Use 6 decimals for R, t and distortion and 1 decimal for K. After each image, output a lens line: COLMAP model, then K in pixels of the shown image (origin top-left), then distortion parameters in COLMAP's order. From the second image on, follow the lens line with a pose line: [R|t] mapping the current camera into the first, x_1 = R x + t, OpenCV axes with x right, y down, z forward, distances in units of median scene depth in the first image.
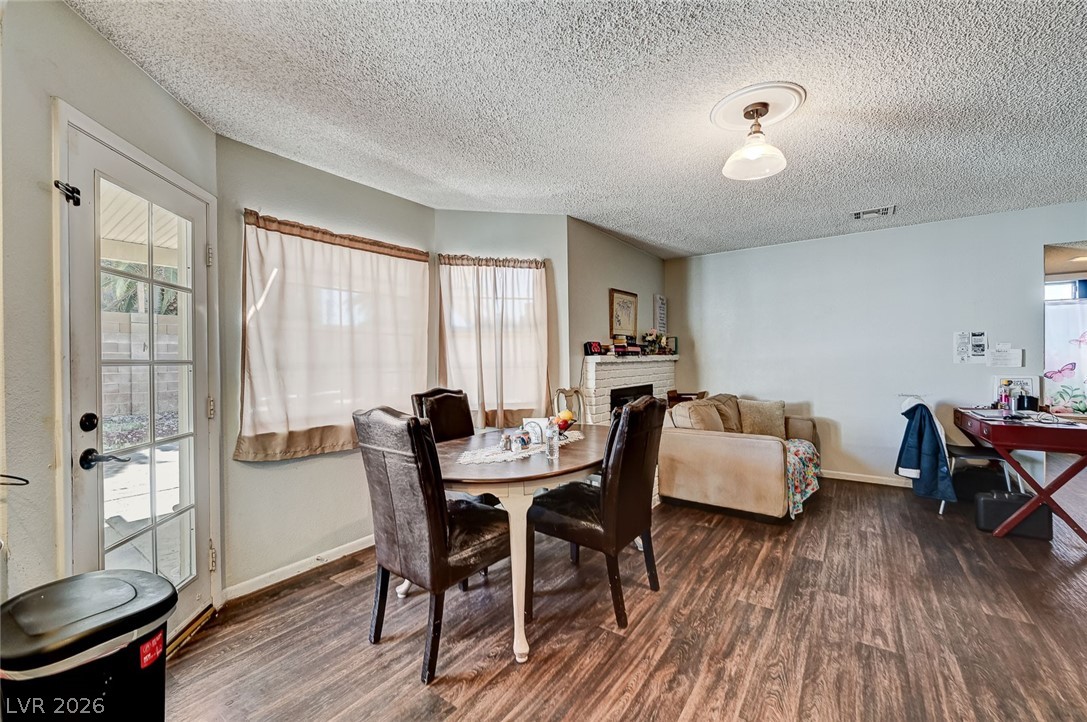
lens RADIAL K [[439.2, 0, 548.2], [0, 439.2, 353.3], [0, 0, 1]] dist [0.000389, 0.000296]
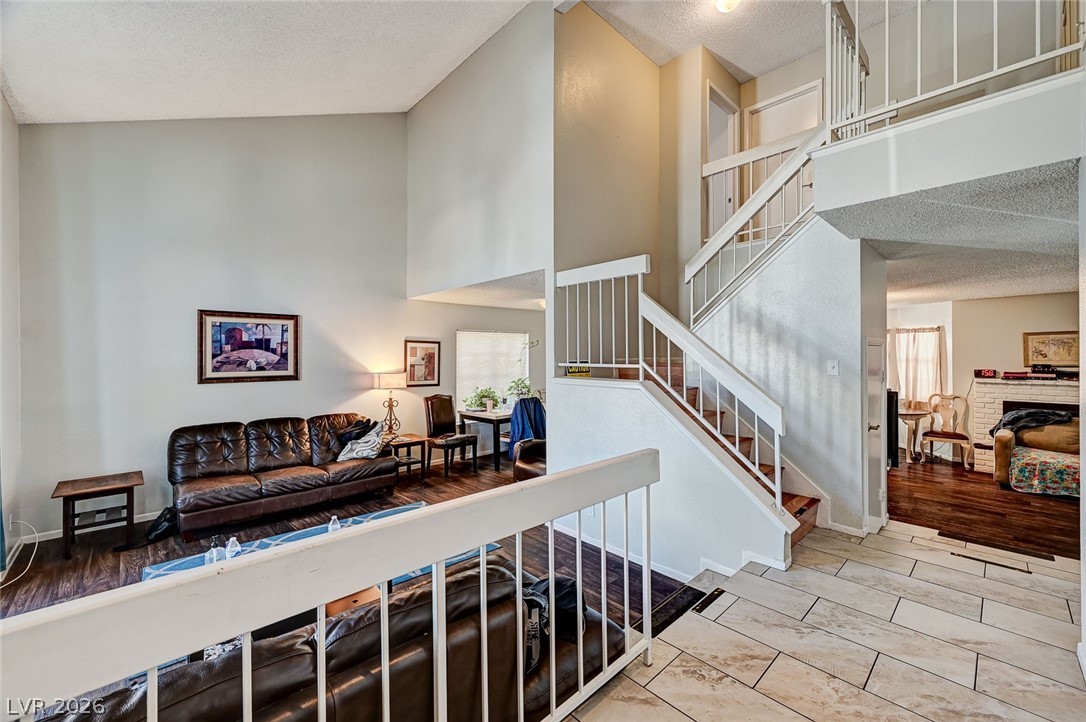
lens RADIAL K [[438.8, 0, 540.8], [0, 438.8, 355.9], [0, 0, 1]] dist [0.000389, 0.000296]
pose [[-0.196665, 0.003454, -0.980465, 2.927893], [-0.007331, 0.999961, 0.004993, -0.103998], [0.980443, 0.008170, -0.196632, -0.447088]]
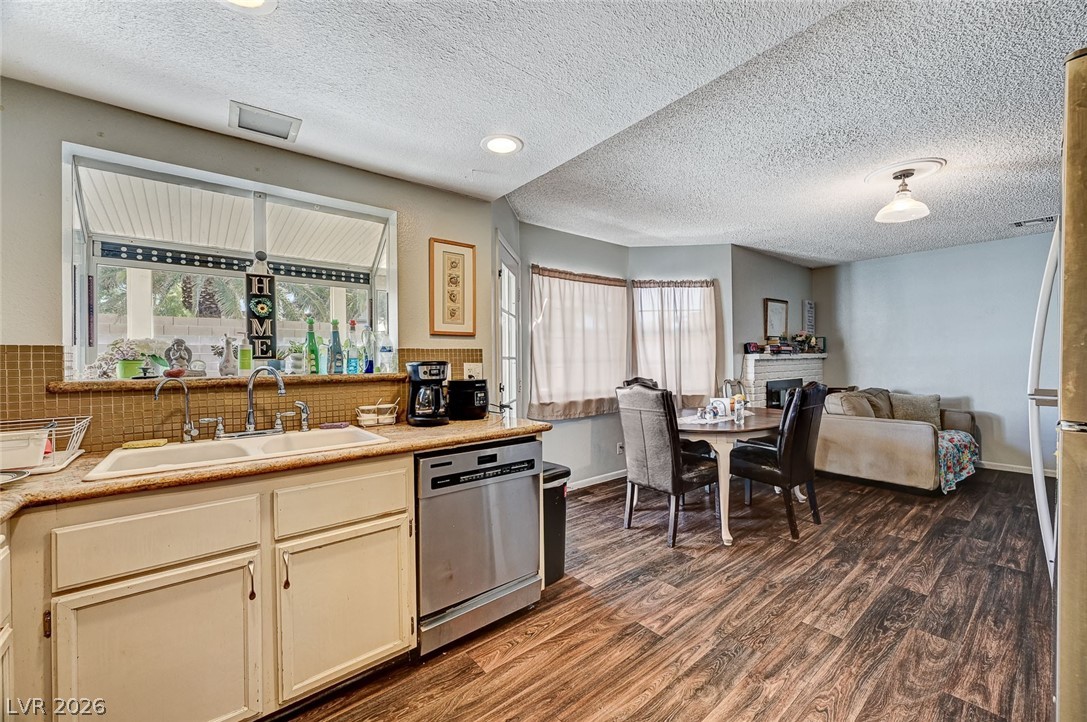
lens RADIAL K [[439.2, 0, 538.5], [0, 439.2, 354.7], [0, 0, 1]] dist [0.000389, 0.000296]
pose [[0.963750, -0.002983, -0.266790, -0.208163], [0.004147, 0.999984, 0.003800, 0.000720], [0.266774, -0.004768, 0.963747, -0.502964]]
